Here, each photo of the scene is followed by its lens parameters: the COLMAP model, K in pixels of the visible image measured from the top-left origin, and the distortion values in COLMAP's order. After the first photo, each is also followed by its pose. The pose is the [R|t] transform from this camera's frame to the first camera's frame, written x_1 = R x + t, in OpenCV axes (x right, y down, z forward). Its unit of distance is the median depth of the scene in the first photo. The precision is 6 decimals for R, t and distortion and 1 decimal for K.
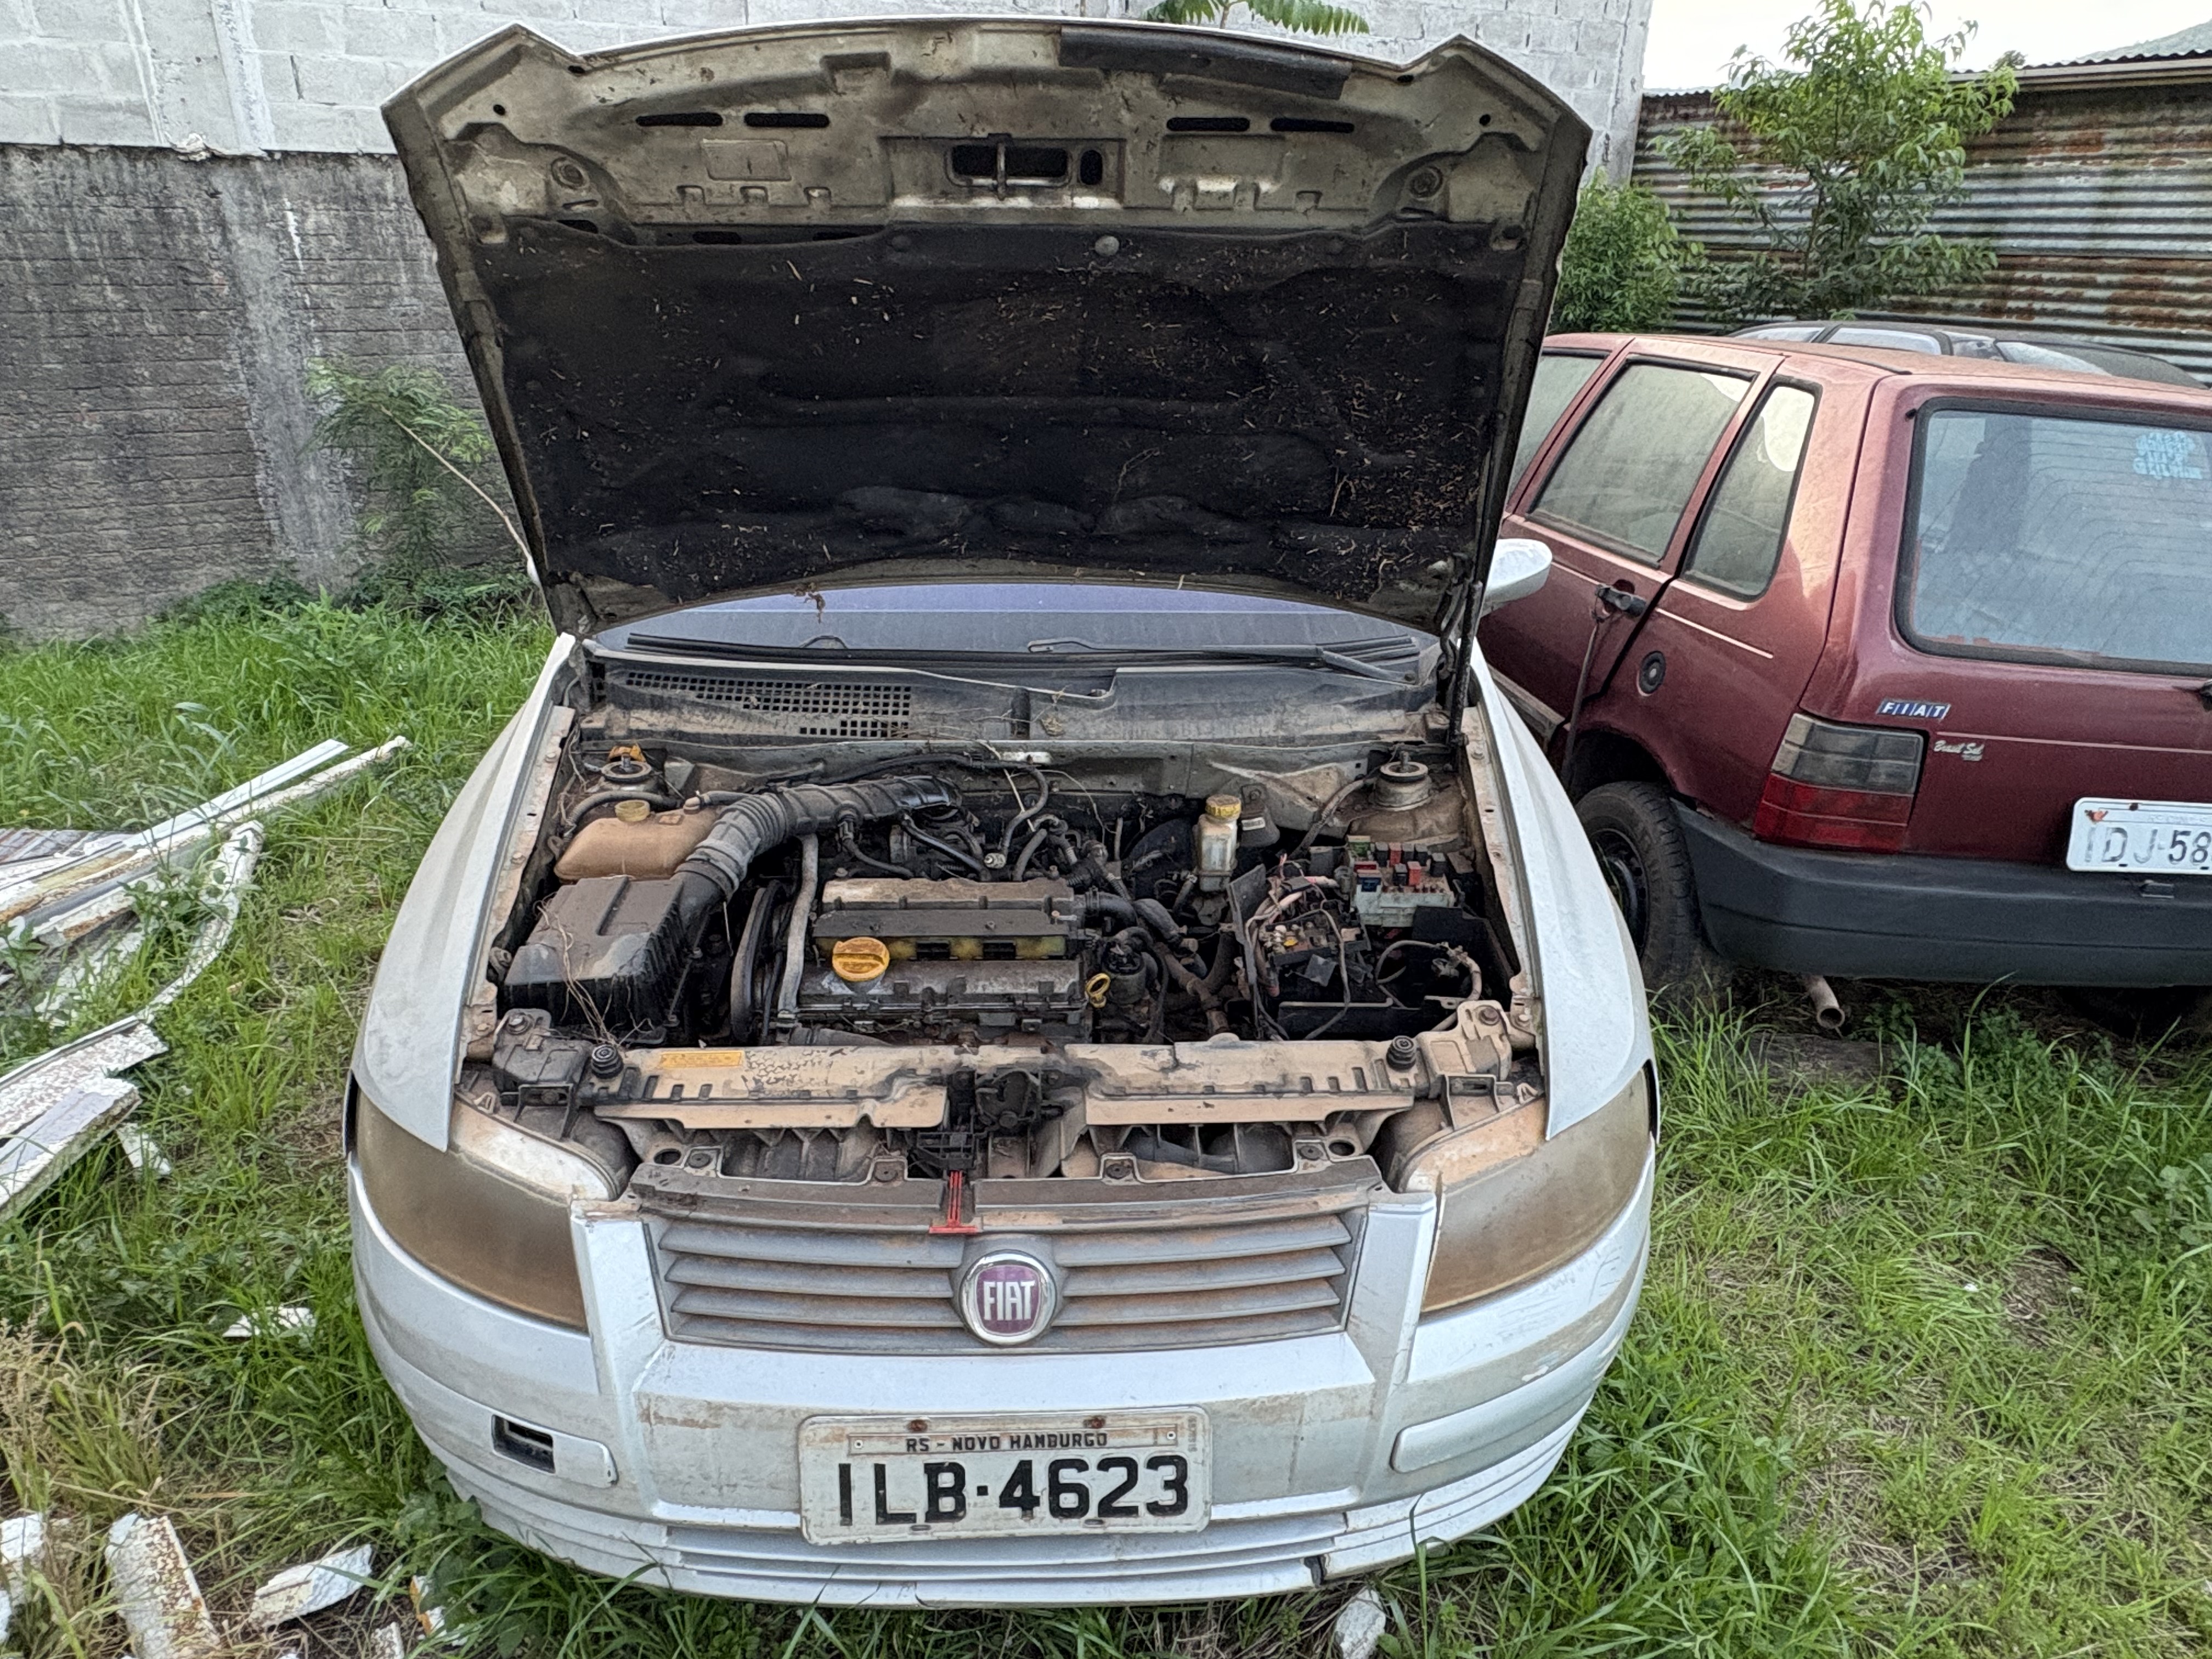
lens RADIAL K [[1351.1, 0, 1101.6], [0, 1351.1, 840.6], [0, 0, 1]] dist [0.004273, 0.002061]
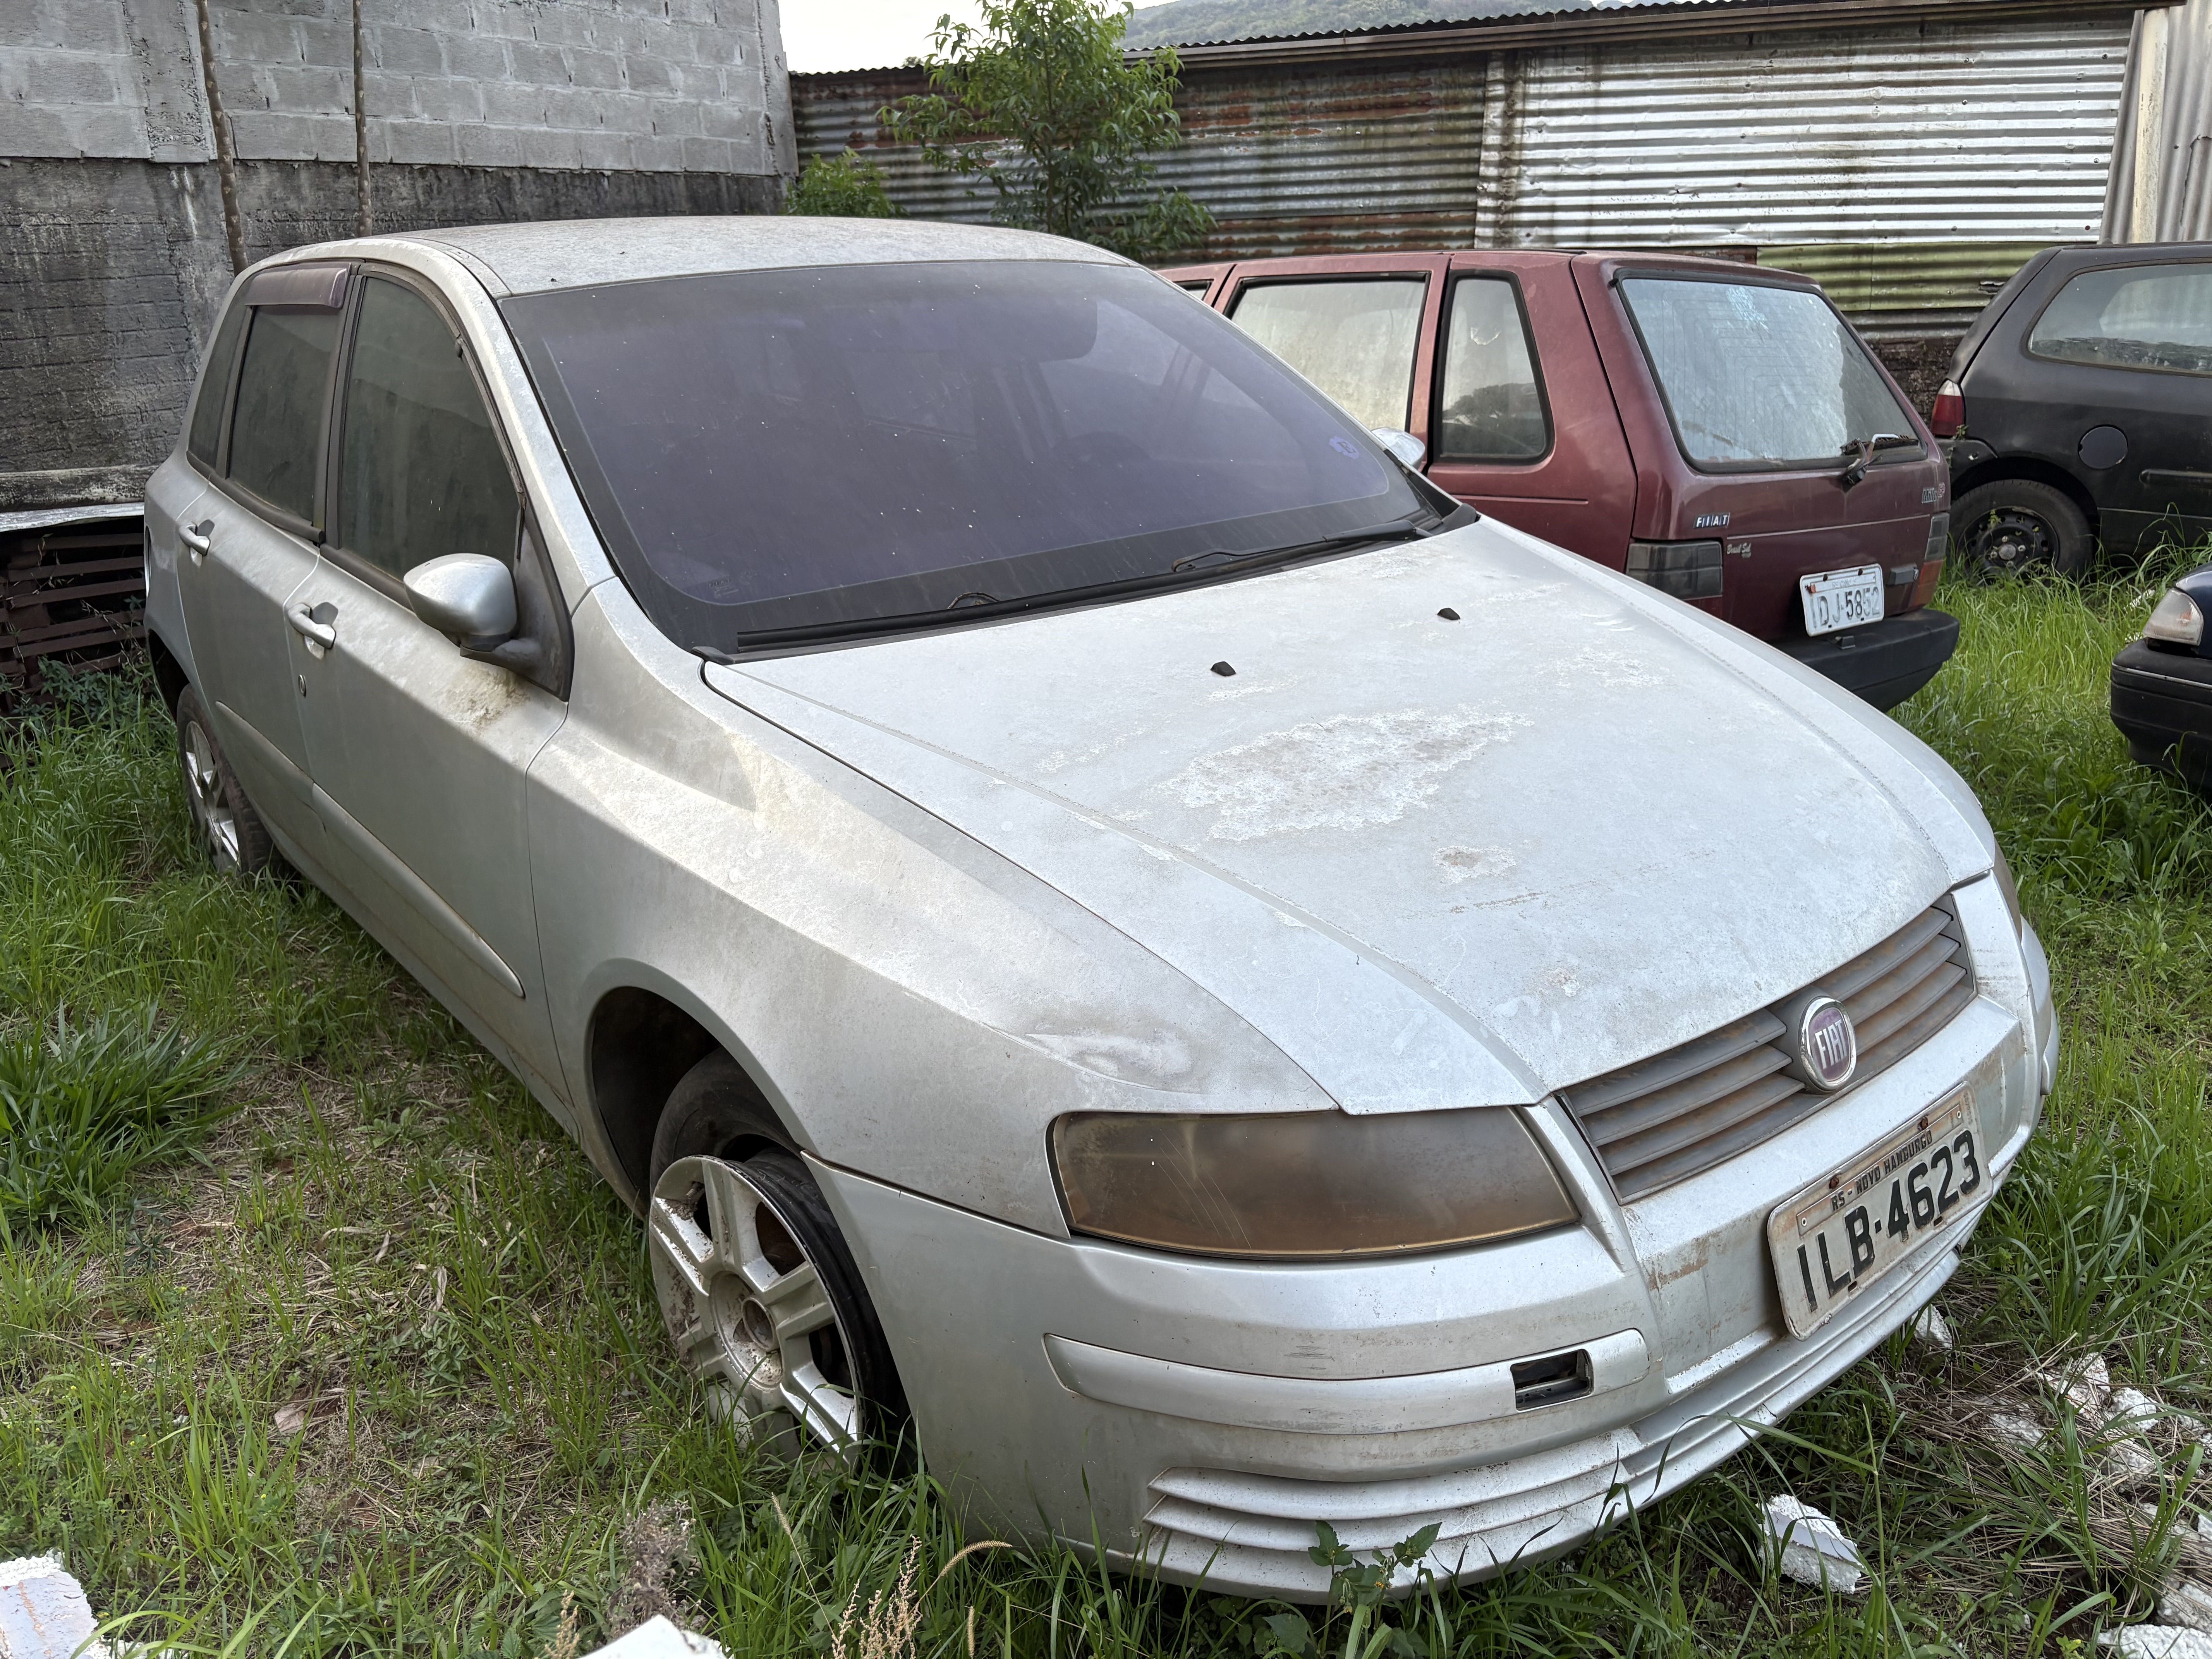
lens RADIAL K [[1676.2, 0, 1106.0], [0, 1676.2, 829.5], [0, 0, 1]] dist [0.033891, -0.039678]
pose [[0.803656, -0.236452, 0.546102, -0.808146], [0.287381, 0.957781, -0.008214, 0.023243], [-0.521104, 0.163540, 0.837679, 0.125568]]
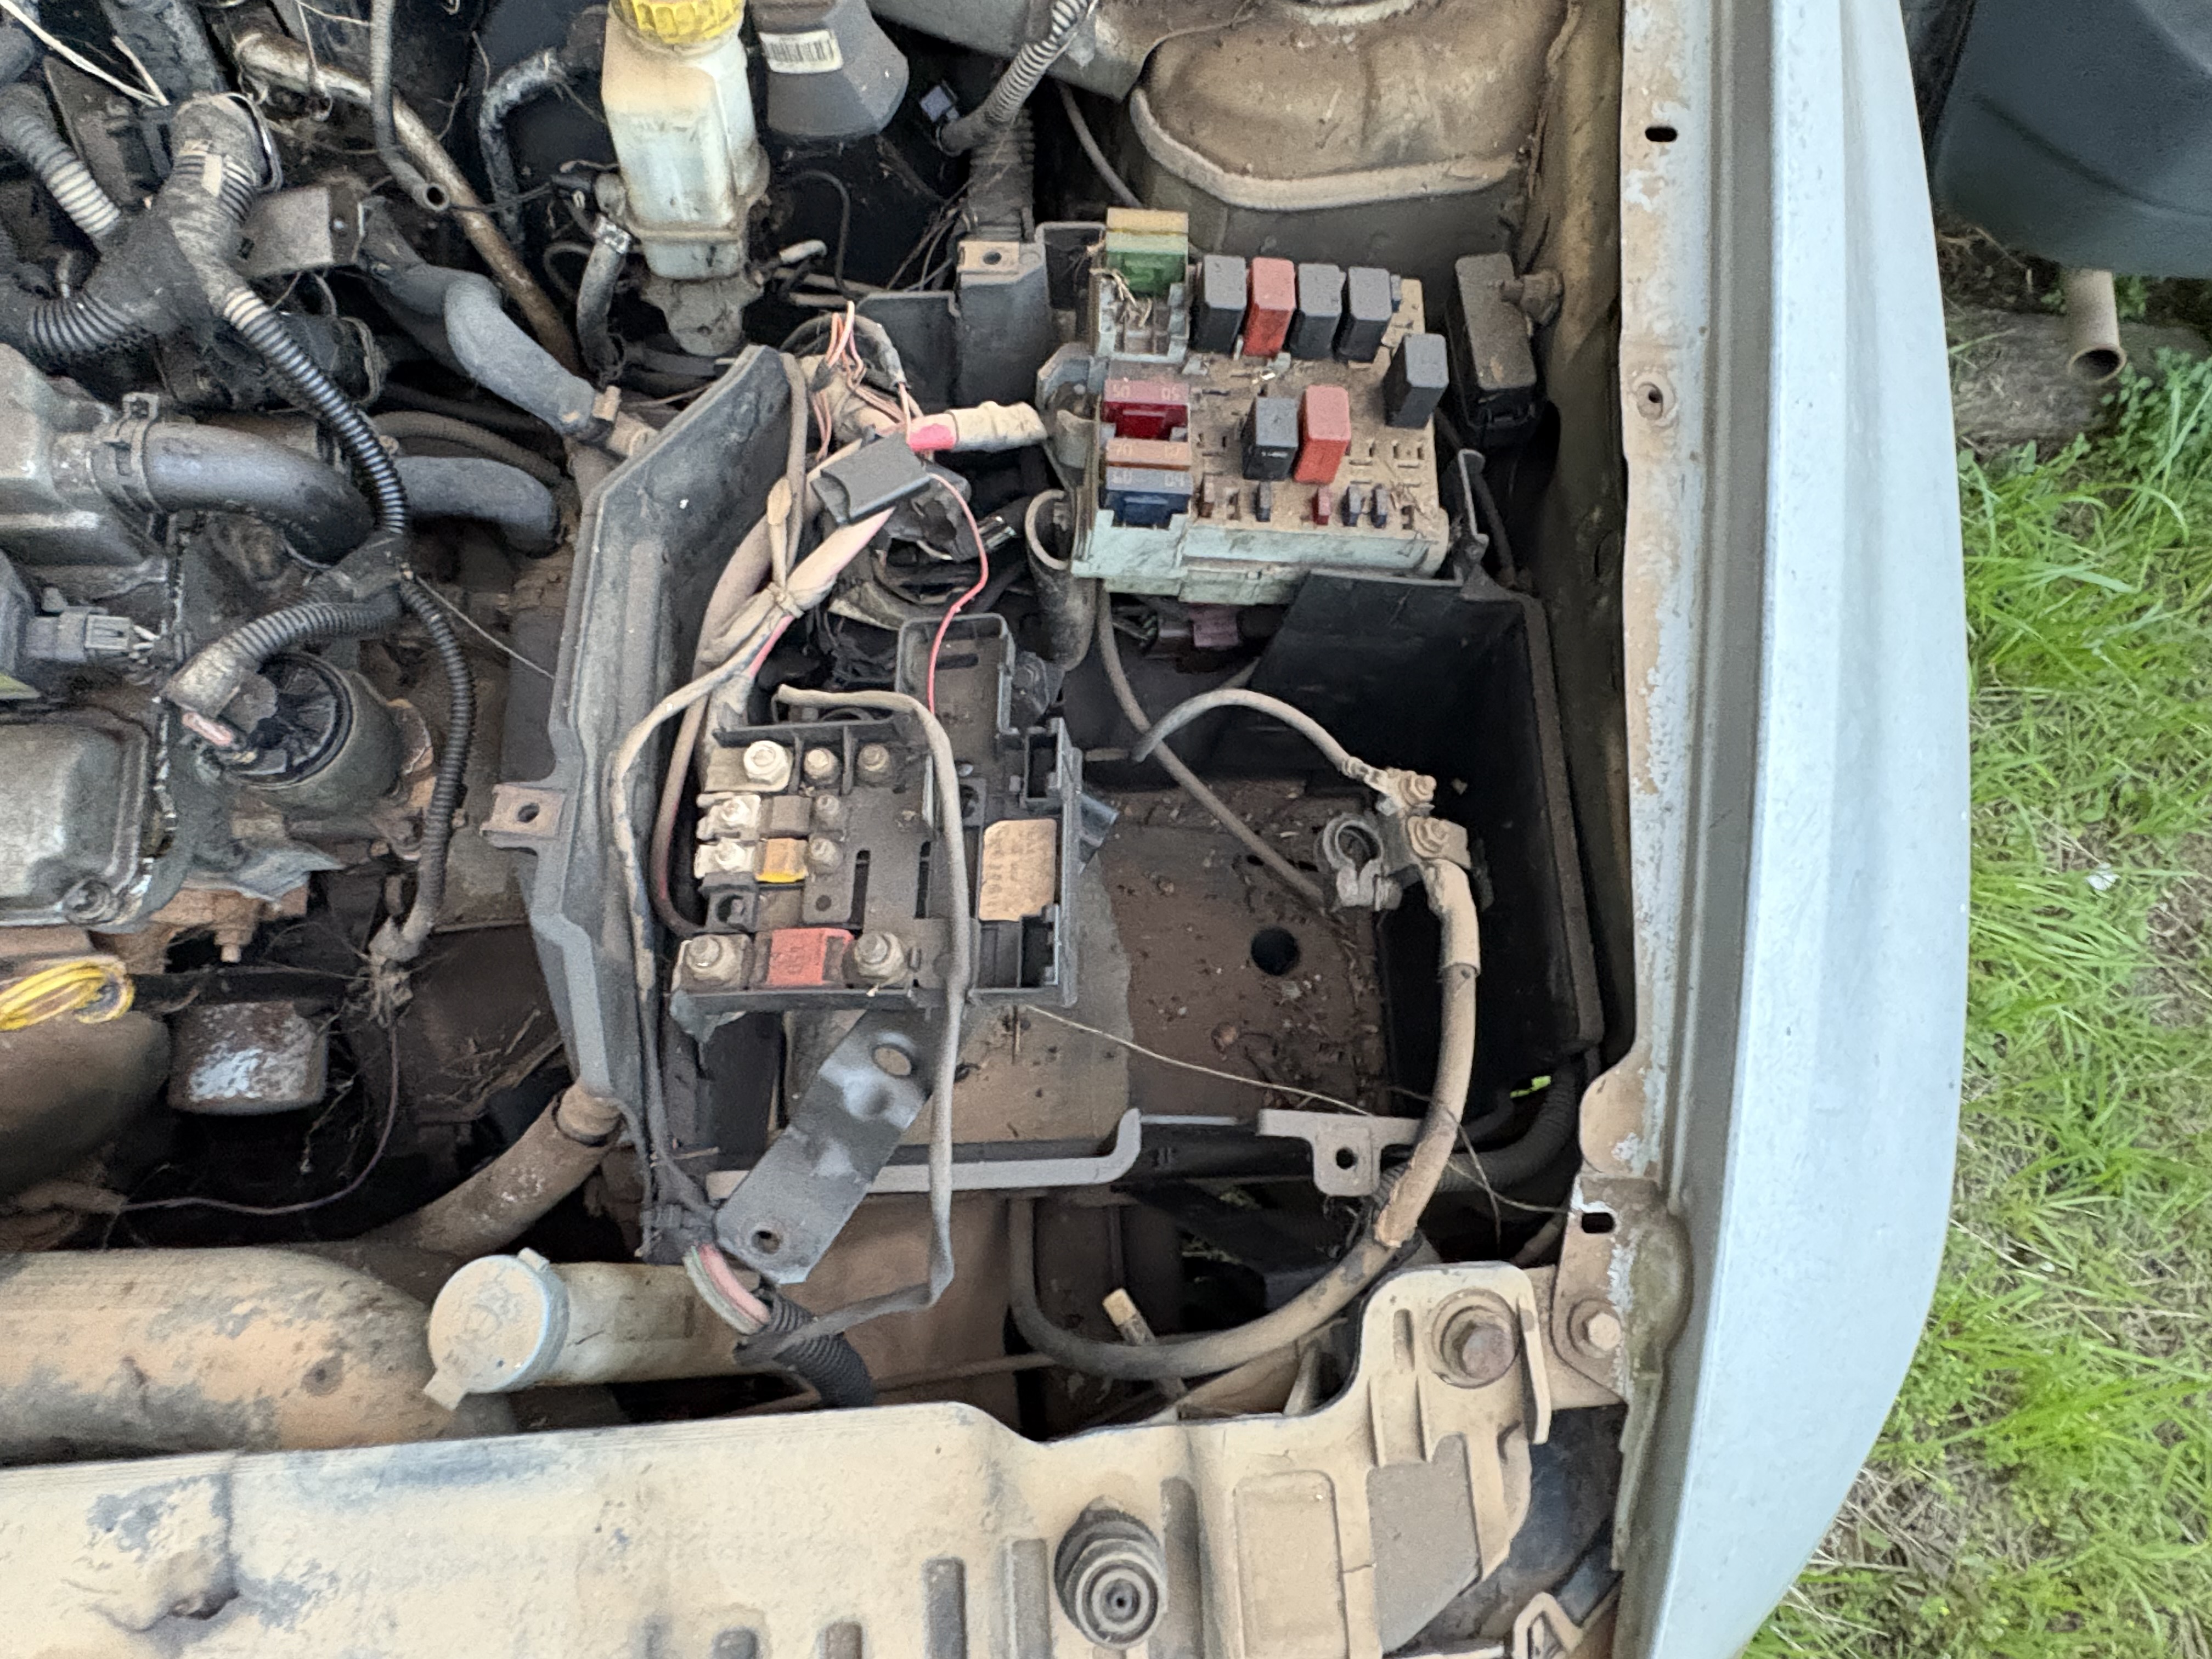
lens RADIAL K [[1364.8, 0, 1063.4], [0, 1364.8, 823.9], [0, 0, 1]] dist [-0.000499, 0.000293]
pose [[0.996662, 0.002386, 0.081602, 0.151098], [-0.057632, 0.728517, 0.682599, -0.095816], [-0.057819, -0.685024, 0.726223, 0.719078]]
